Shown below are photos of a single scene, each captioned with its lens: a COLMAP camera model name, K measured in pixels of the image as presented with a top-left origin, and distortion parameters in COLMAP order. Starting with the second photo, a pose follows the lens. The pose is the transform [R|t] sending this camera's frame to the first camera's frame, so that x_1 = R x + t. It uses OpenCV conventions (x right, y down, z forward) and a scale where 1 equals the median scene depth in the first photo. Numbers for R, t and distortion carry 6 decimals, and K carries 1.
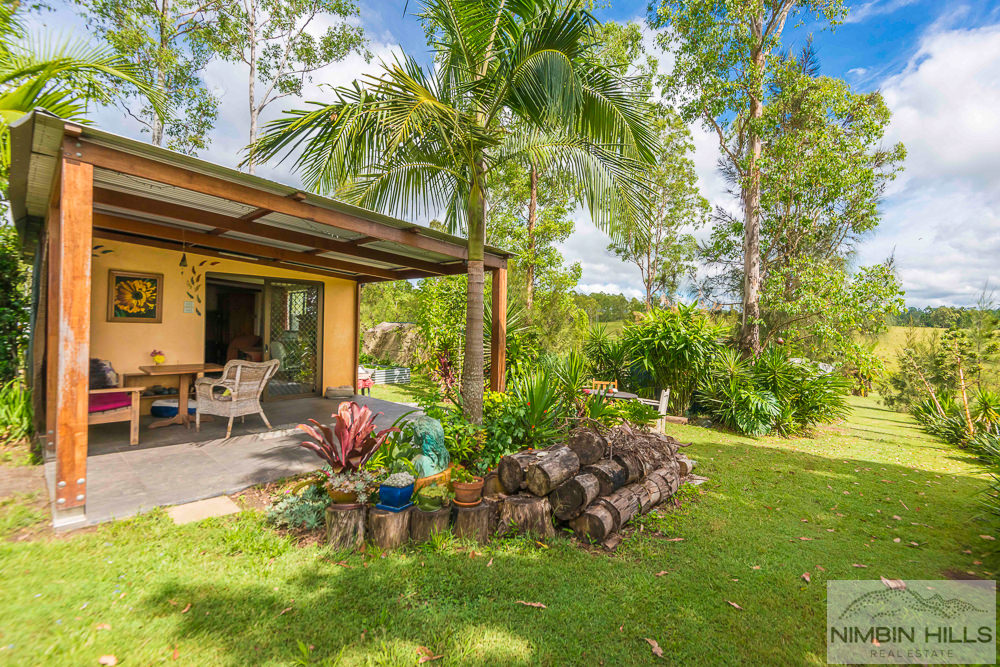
lens RADIAL K [[458.0, 0, 500.9], [0, 458.0, 327.4], [0, 0, 1]] dist [0.004303, -0.000263]
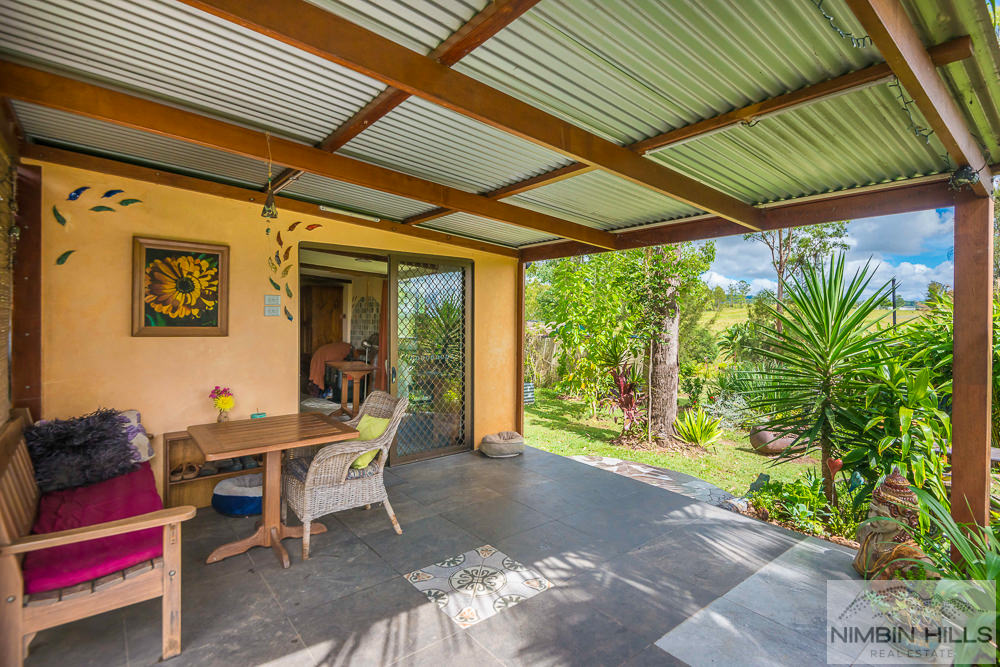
lens RADIAL K [[502.8, 0, 499.2], [0, 502.8, 331.4], [0, 0, 1]] dist [0.014922, 0.000454]
pose [[0.990094, -0.008024, -0.140174, -0.344396], [0.010473, 0.999805, 0.016744, -0.021601], [0.140013, -0.018046, 0.989985, 0.462617]]
